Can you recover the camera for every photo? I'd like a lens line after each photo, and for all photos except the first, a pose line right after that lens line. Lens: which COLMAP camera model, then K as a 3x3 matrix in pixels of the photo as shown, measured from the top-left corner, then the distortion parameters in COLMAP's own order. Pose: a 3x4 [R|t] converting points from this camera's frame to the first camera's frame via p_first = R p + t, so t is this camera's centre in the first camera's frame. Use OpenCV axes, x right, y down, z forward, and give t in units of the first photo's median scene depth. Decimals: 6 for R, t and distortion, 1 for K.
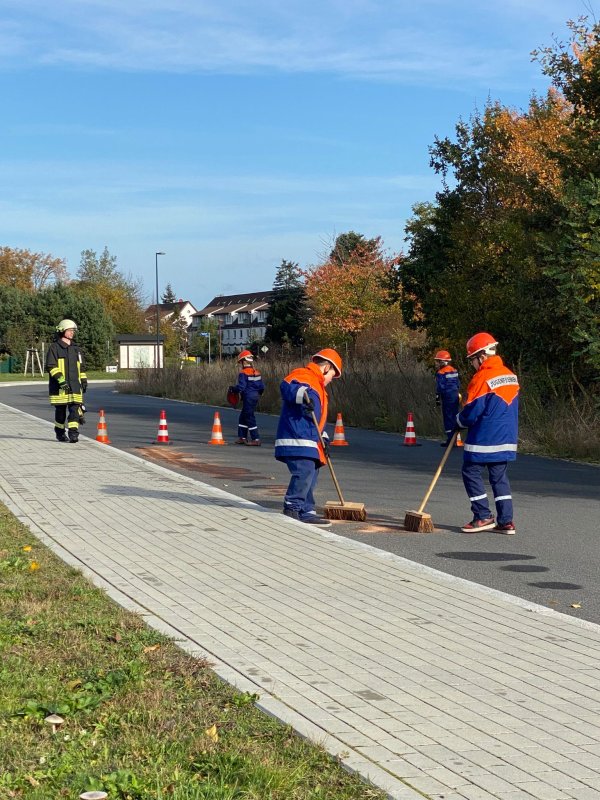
lens RADIAL K [[1598.6, 0, 266.3], [0, 1598.6, 419.1], [0, 0, 1]] dist [0.107296, 0.000000]
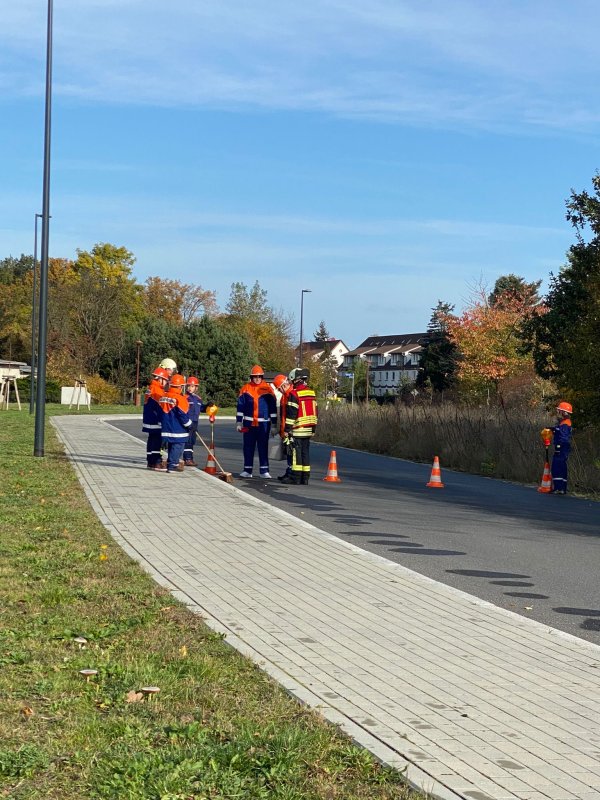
lens RADIAL K [[1671.8, 0, 301.2], [0, 1671.8, 396.0], [0, 0, 1]] dist [0.095416, 0.000000]
pose [[0.996515, 0.042722, -0.071646, 0.043516], [-0.045580, 0.998209, -0.038743, 0.004422], [0.069863, 0.041873, 0.996677, -0.132200]]
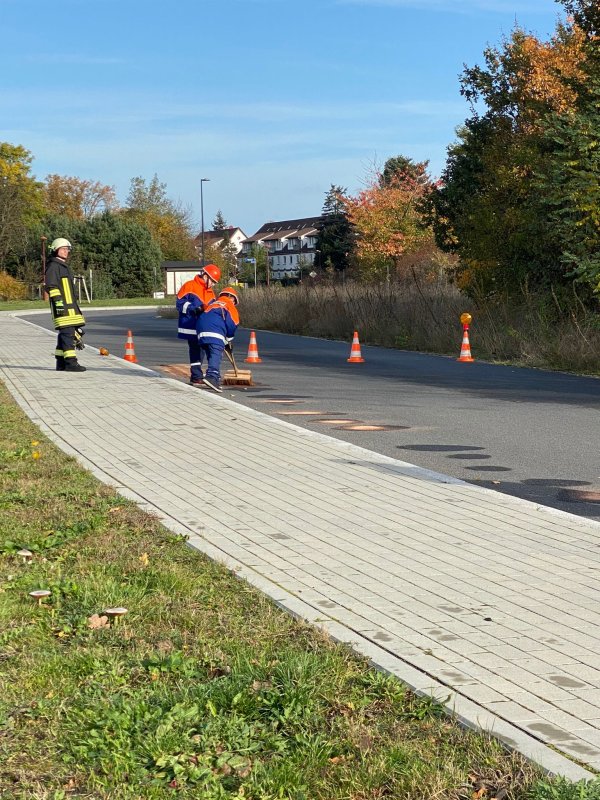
lens RADIAL K [[1598.6, 0, 305.6], [0, 1598.6, 392.8], [0, 0, 1]] dist [0.107296, 0.000000]
pose [[0.999920, -0.009399, -0.008501, 0.027107], [0.009648, 0.999514, 0.029655, 0.006354], [0.008218, -0.029735, 0.999524, -0.070254]]
